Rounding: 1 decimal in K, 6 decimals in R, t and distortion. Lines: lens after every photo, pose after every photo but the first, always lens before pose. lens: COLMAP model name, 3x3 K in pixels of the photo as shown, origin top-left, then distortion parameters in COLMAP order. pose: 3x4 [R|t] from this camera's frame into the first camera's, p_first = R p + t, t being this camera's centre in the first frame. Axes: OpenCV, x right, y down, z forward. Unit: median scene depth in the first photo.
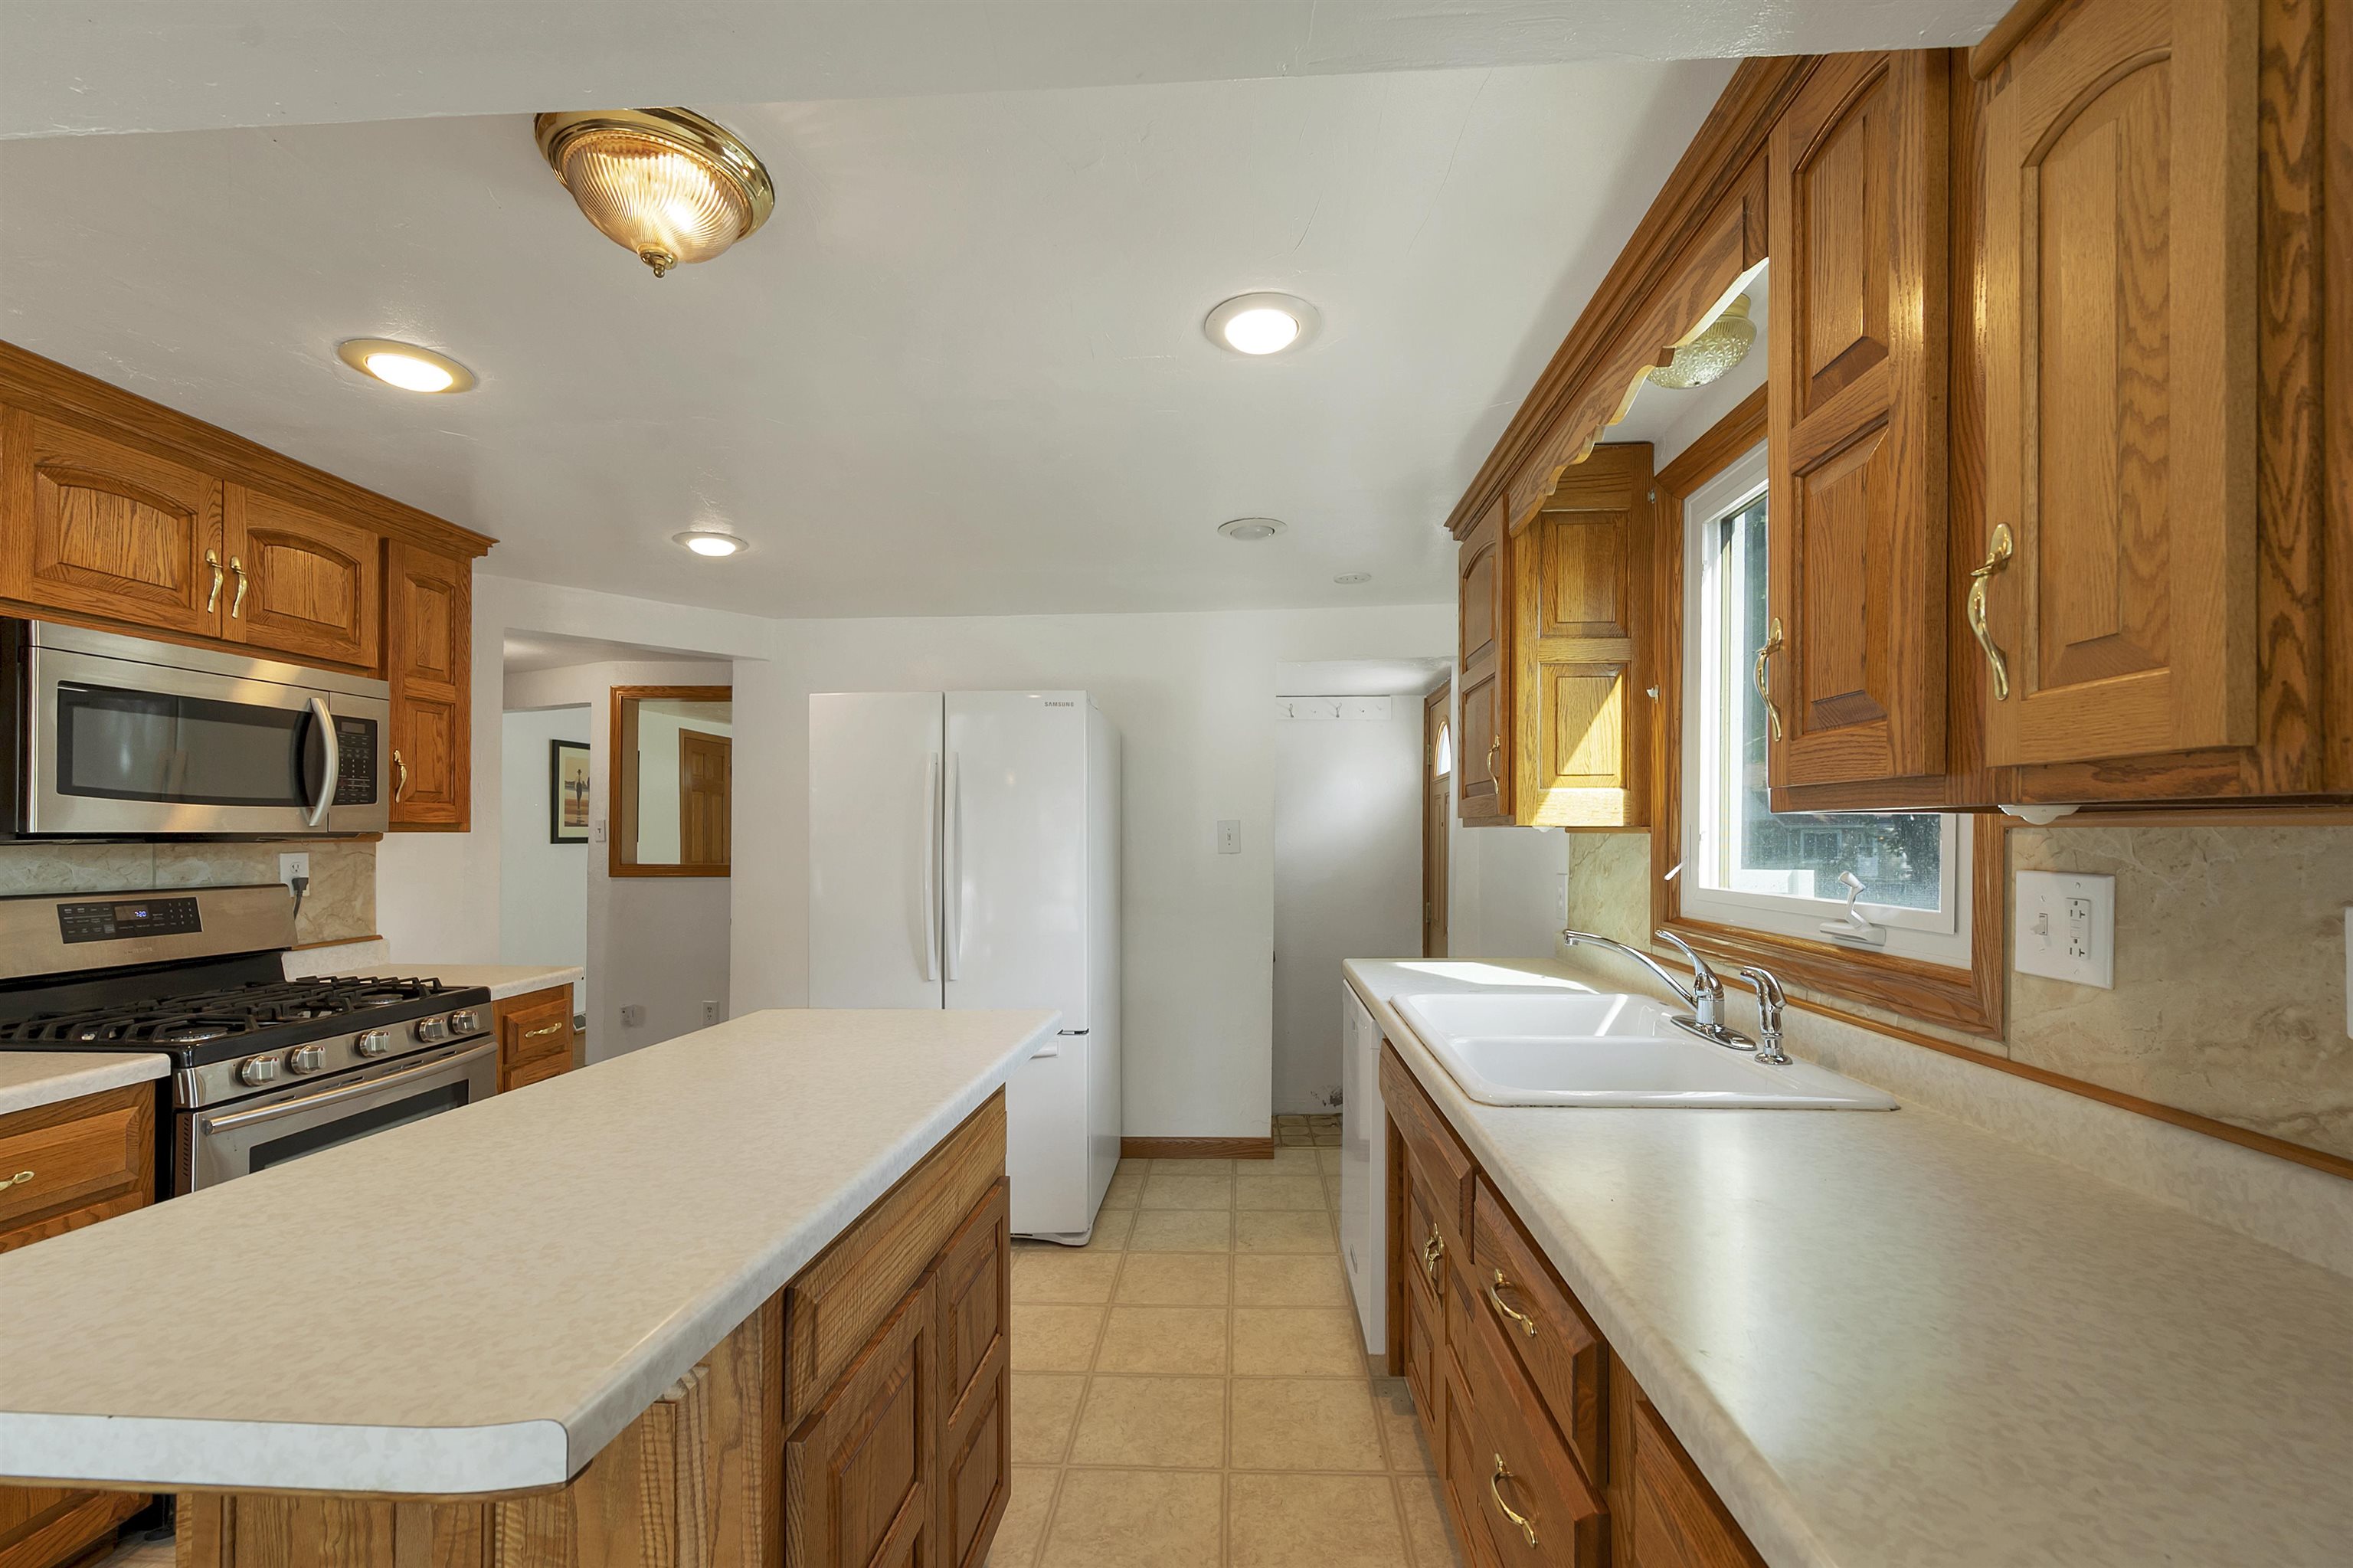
lens RADIAL K [[973.8, 0, 1188.8], [0, 973.8, 841.2], [0, 0, 1]] dist [-0.013075, 0.000050]
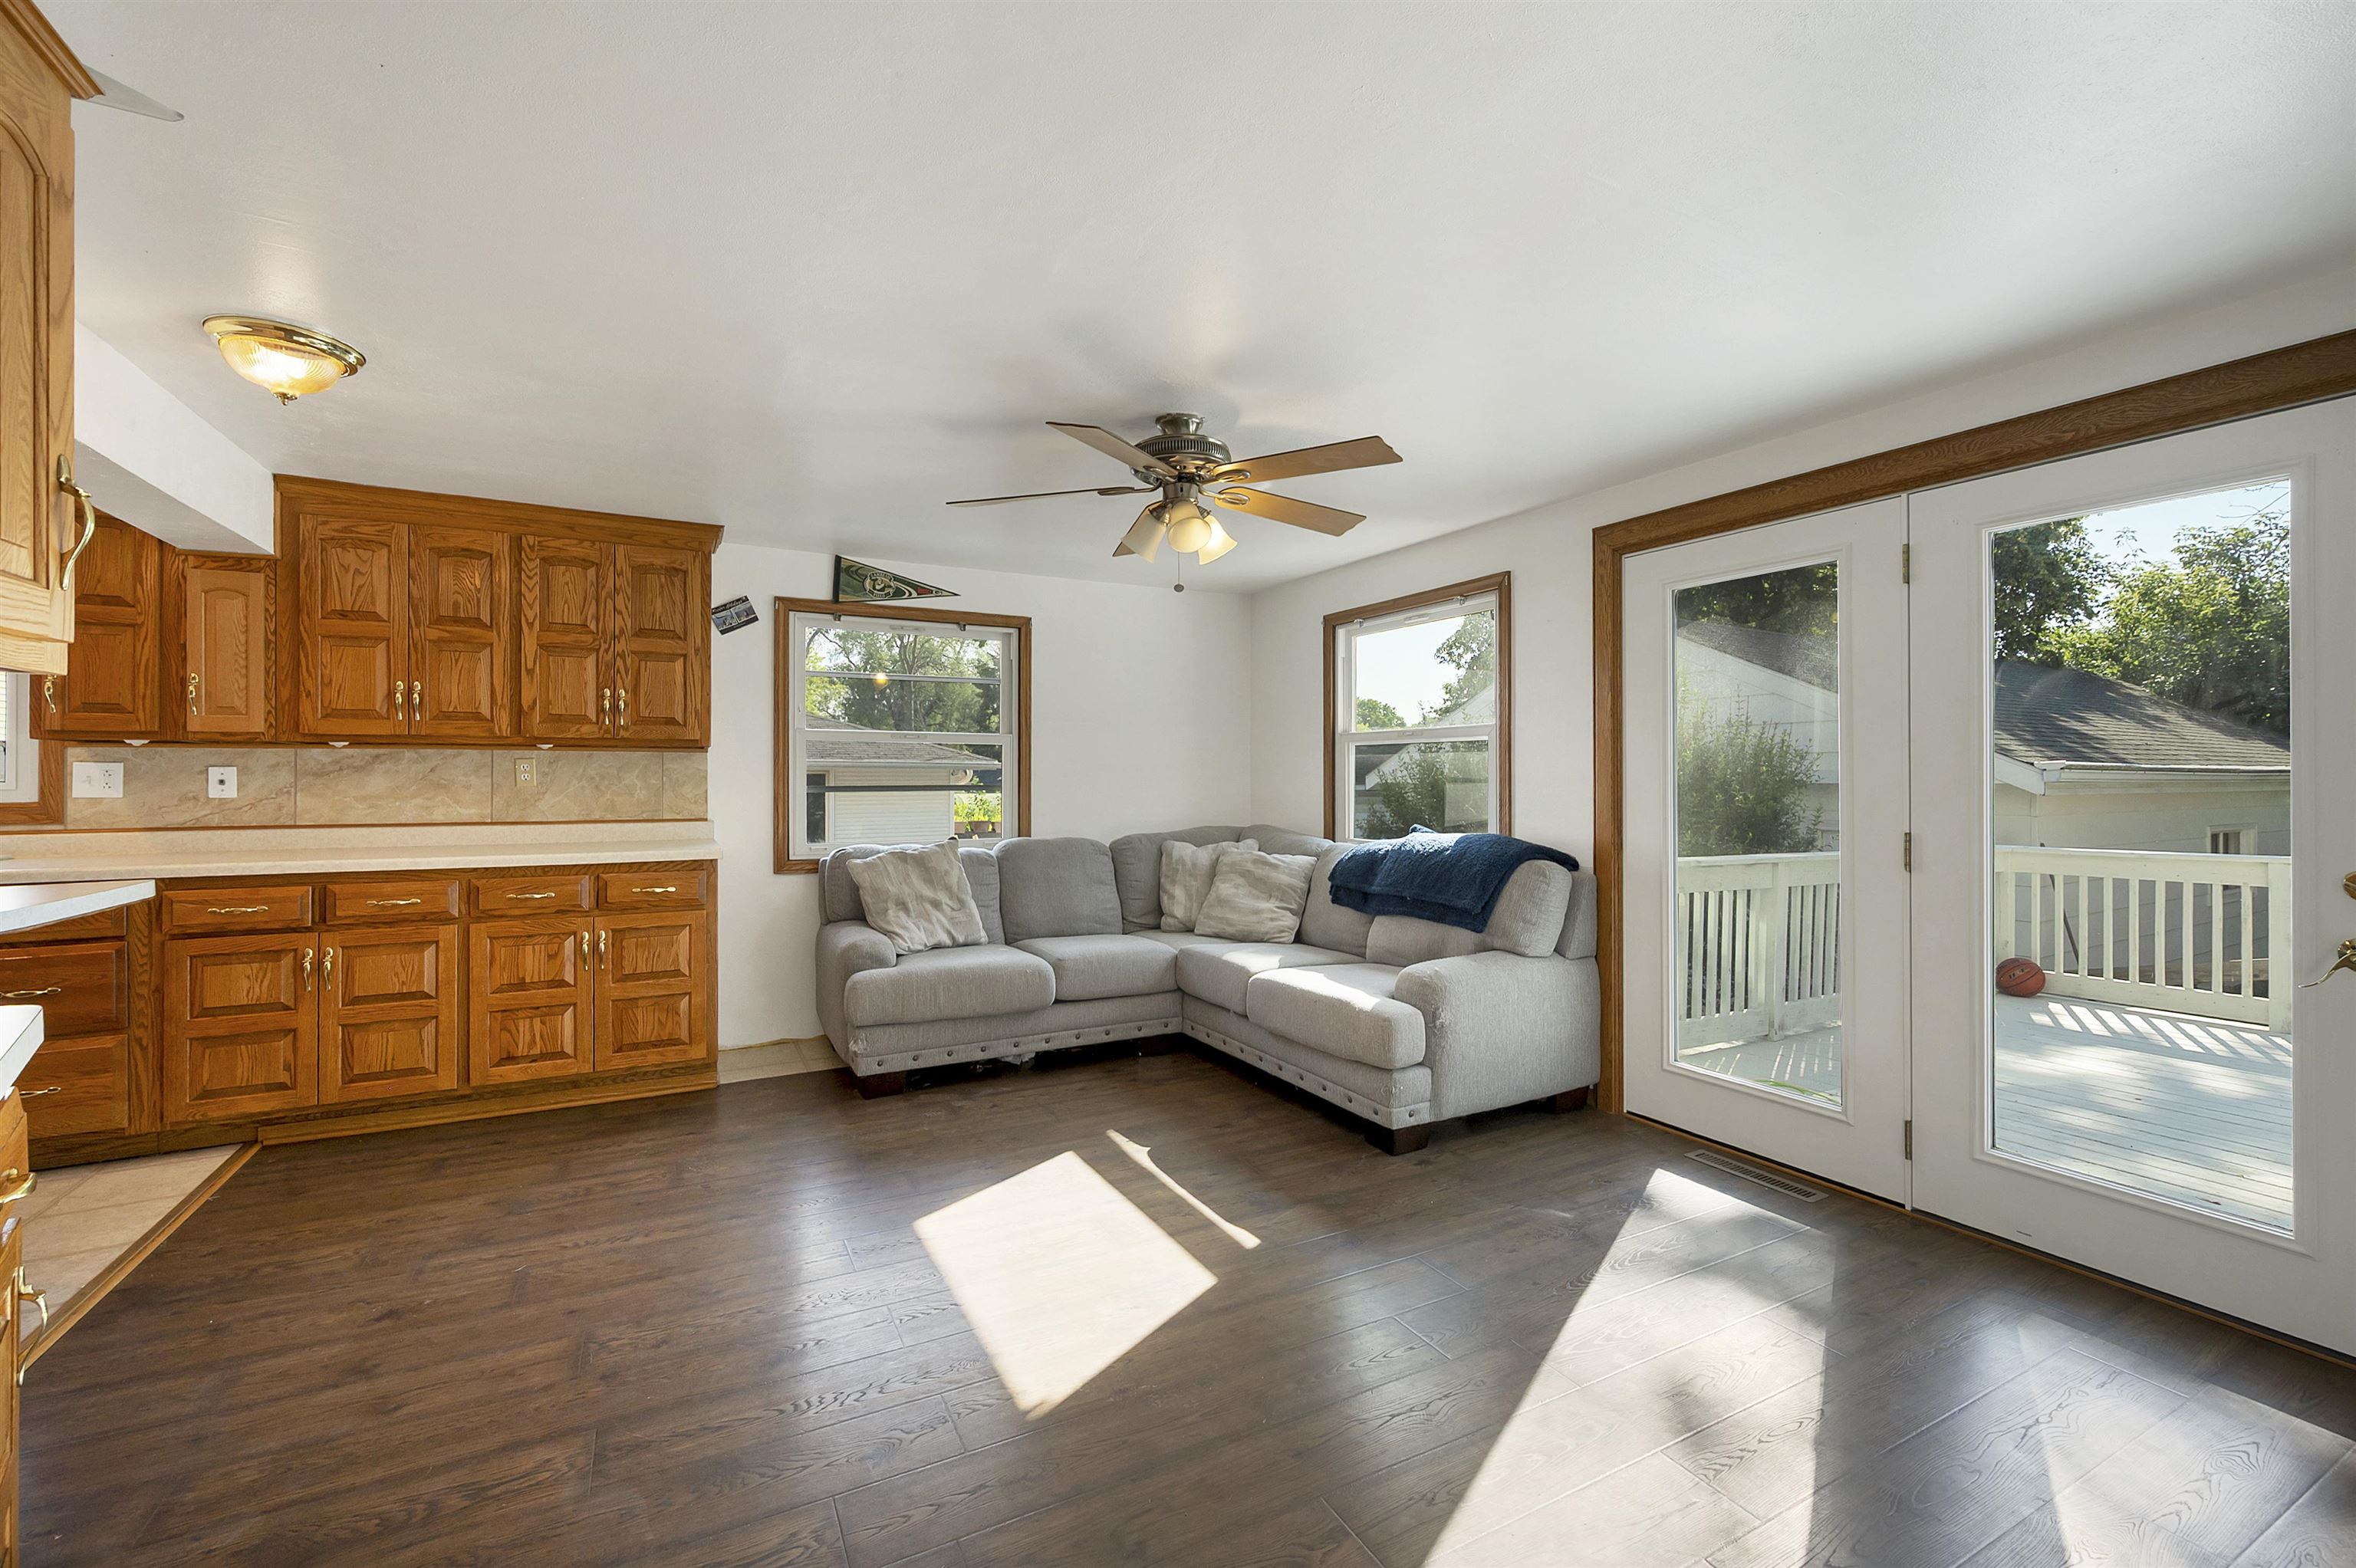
lens RADIAL K [[982.5, 0, 1176.7], [0, 982.5, 773.1], [0, 0, 1]] dist [-0.000111, 0.000019]
pose [[-0.517394, 0.005713, 0.855729, -1.708309], [0.010130, 0.999949, -0.000550, 0.050203], [-0.855688, 0.008384, -0.517425, -0.146301]]
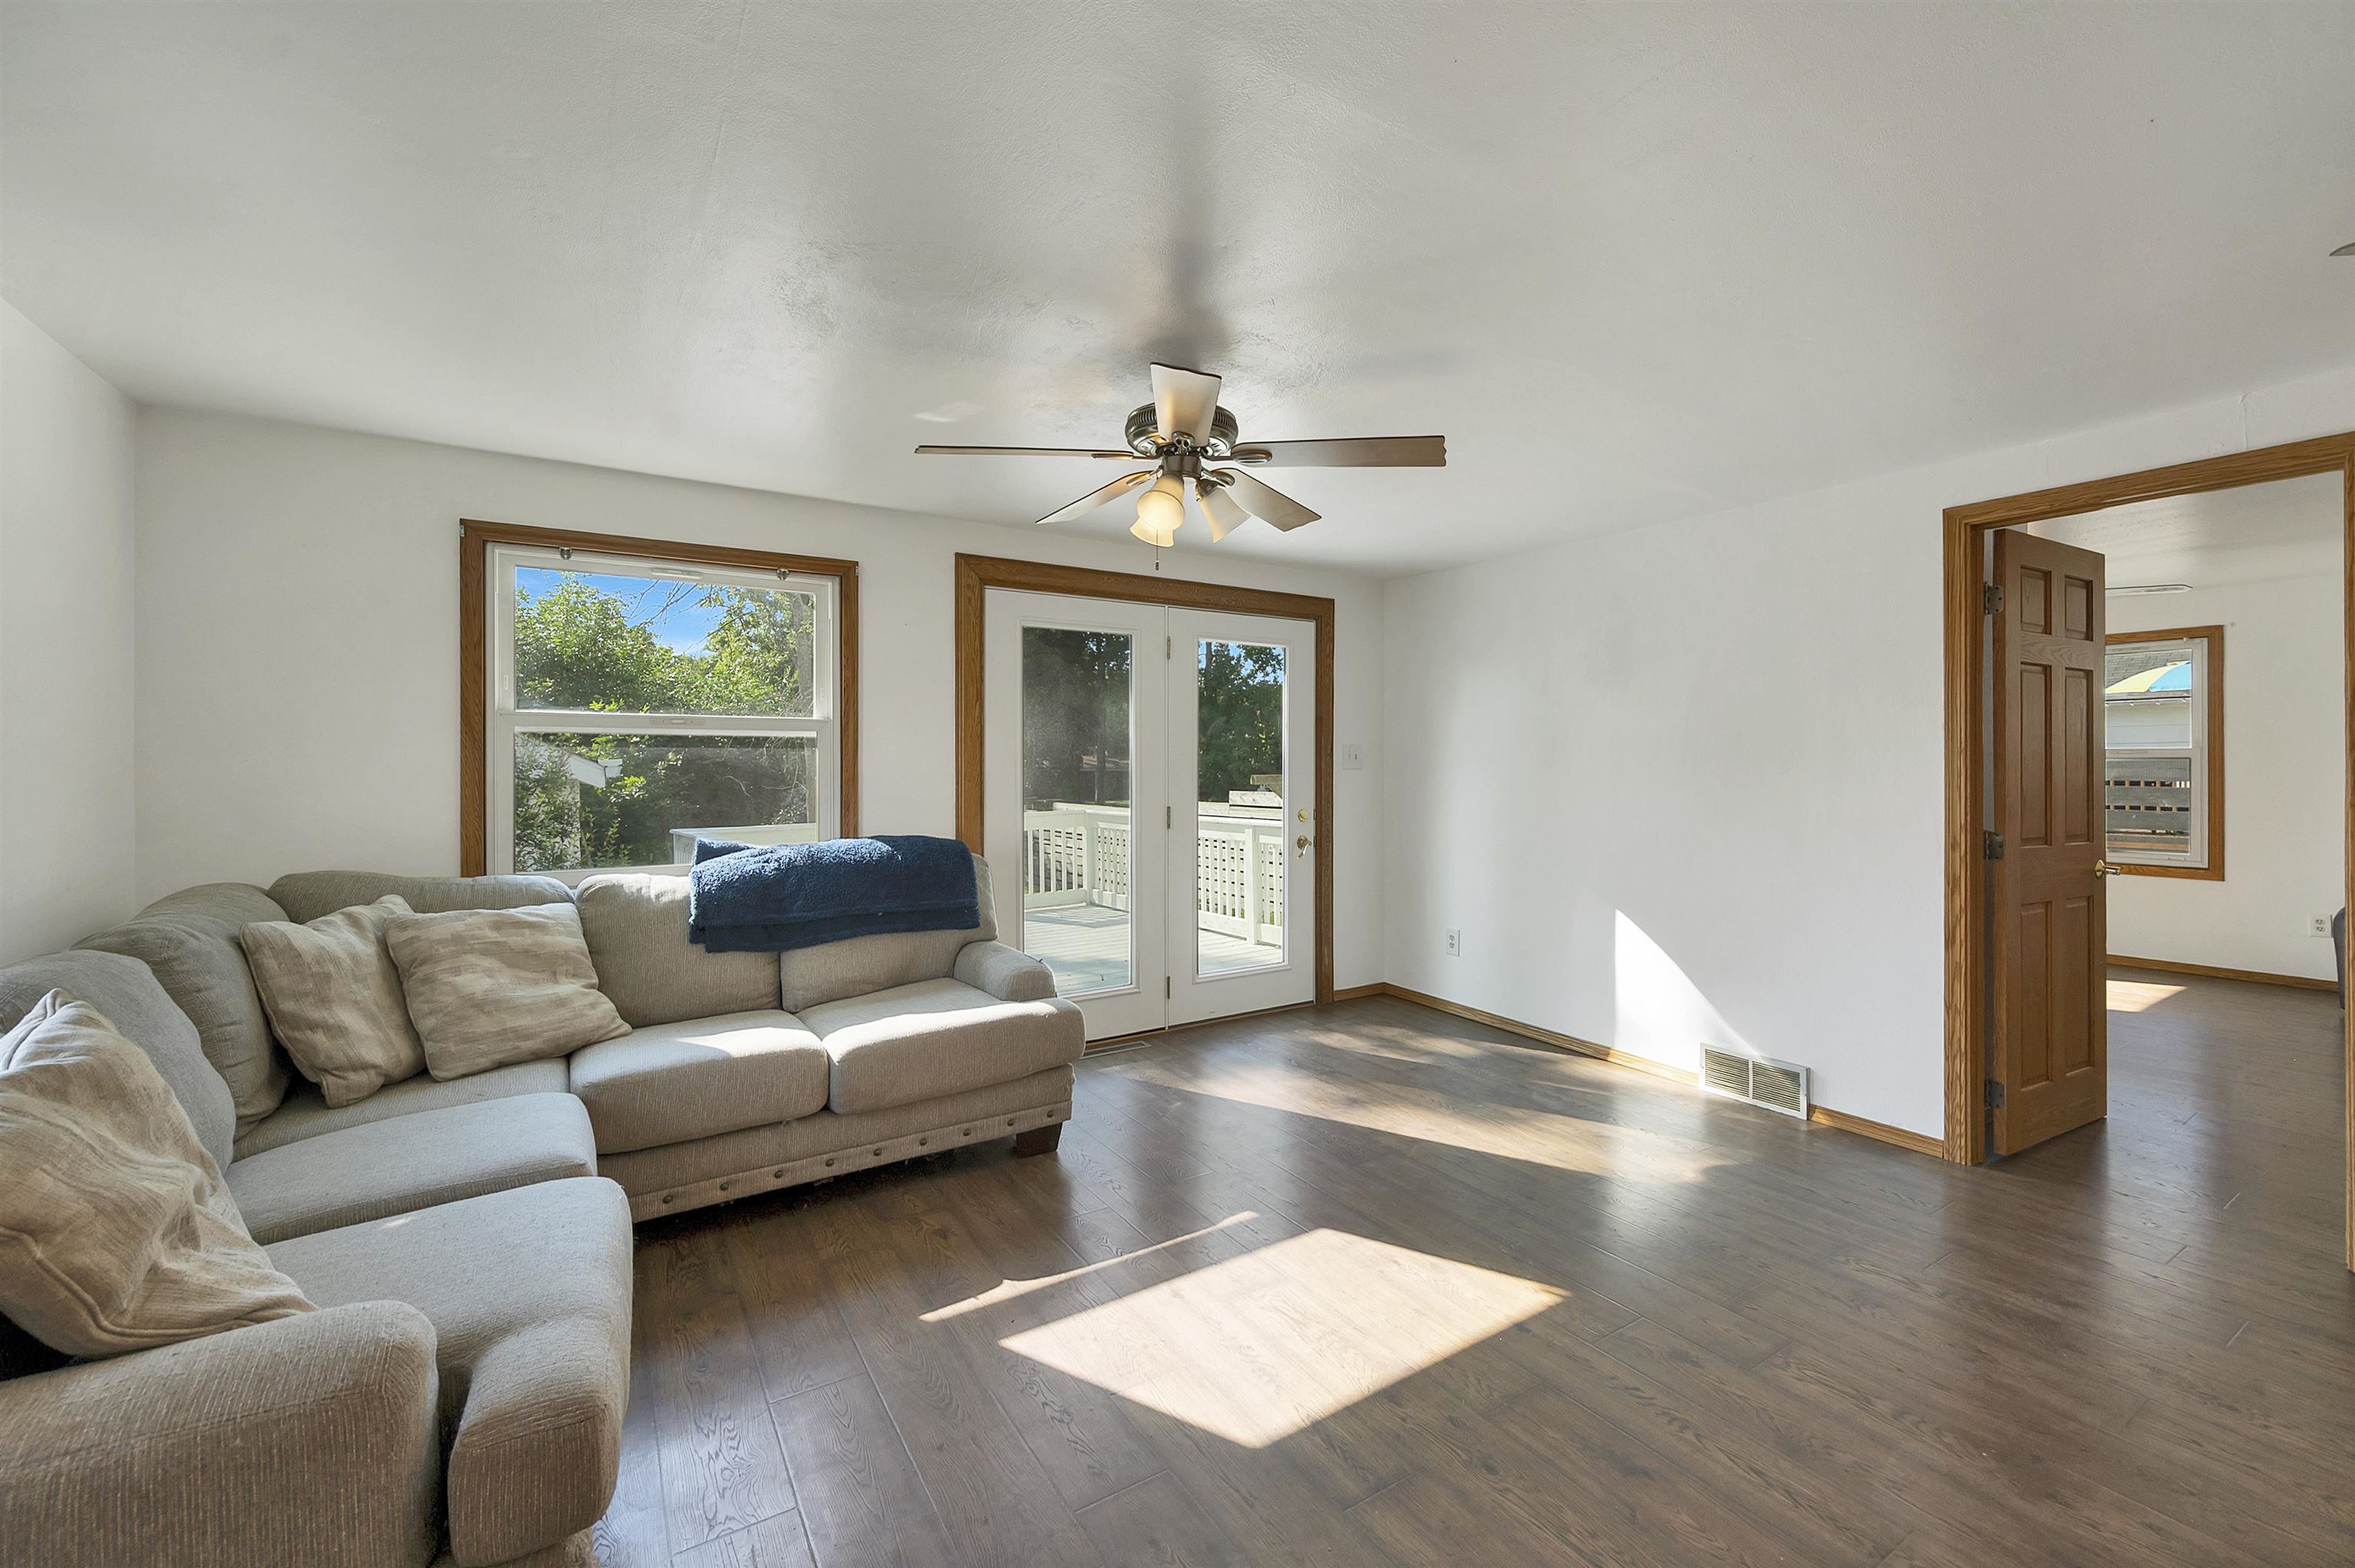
lens RADIAL K [[961.5, 0, 1188.4], [0, 961.5, 767.6], [0, 0, 1]] dist [-0.000442, 0.000214]
pose [[-0.809475, 0.007311, -0.587108, -0.025849], [0.002005, 0.999951, 0.009689, 0.032151], [0.587150, 0.006666, -0.809450, 0.101922]]
